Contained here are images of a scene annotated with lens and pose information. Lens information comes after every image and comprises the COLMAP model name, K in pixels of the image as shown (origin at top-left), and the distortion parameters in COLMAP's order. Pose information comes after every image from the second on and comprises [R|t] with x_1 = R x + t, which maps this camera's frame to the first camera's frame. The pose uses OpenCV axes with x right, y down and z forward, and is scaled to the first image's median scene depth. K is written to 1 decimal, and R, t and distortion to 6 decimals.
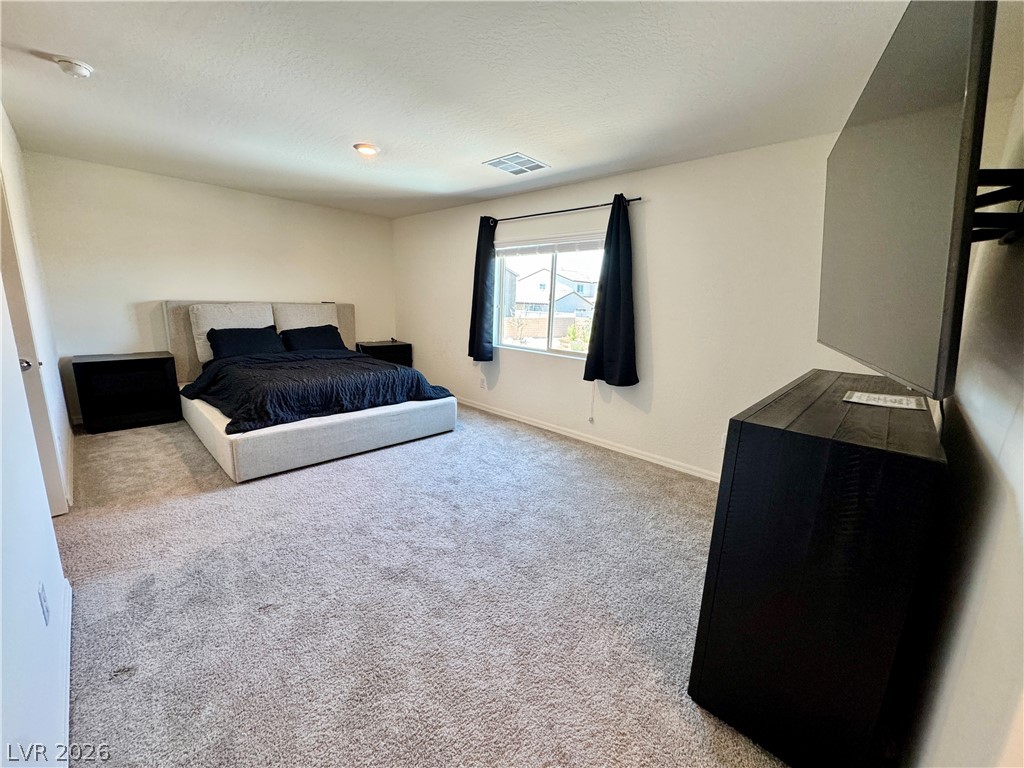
lens RADIAL K [[410.0, 0, 517.5], [0, 410.0, 384.5], [0, 0, 1]] dist [-0.001023, 0.000248]
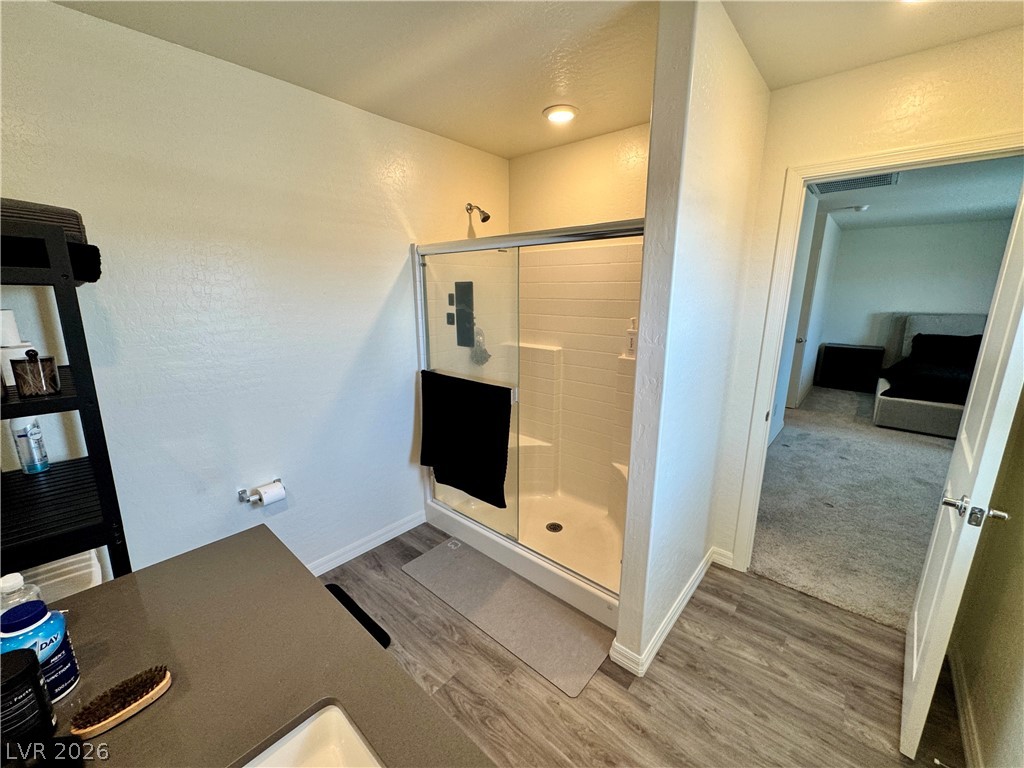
lens RADIAL K [[410.0, 0, 511.6], [0, 410.0, 383.9], [0, 0, 1]] dist [-0.001023, 0.000248]
pose [[0.037729, 0.185566, -0.981907, 1.062224], [-0.204854, 0.963174, 0.174155, 0.121944], [0.978065, 0.194577, 0.074353, -0.731102]]
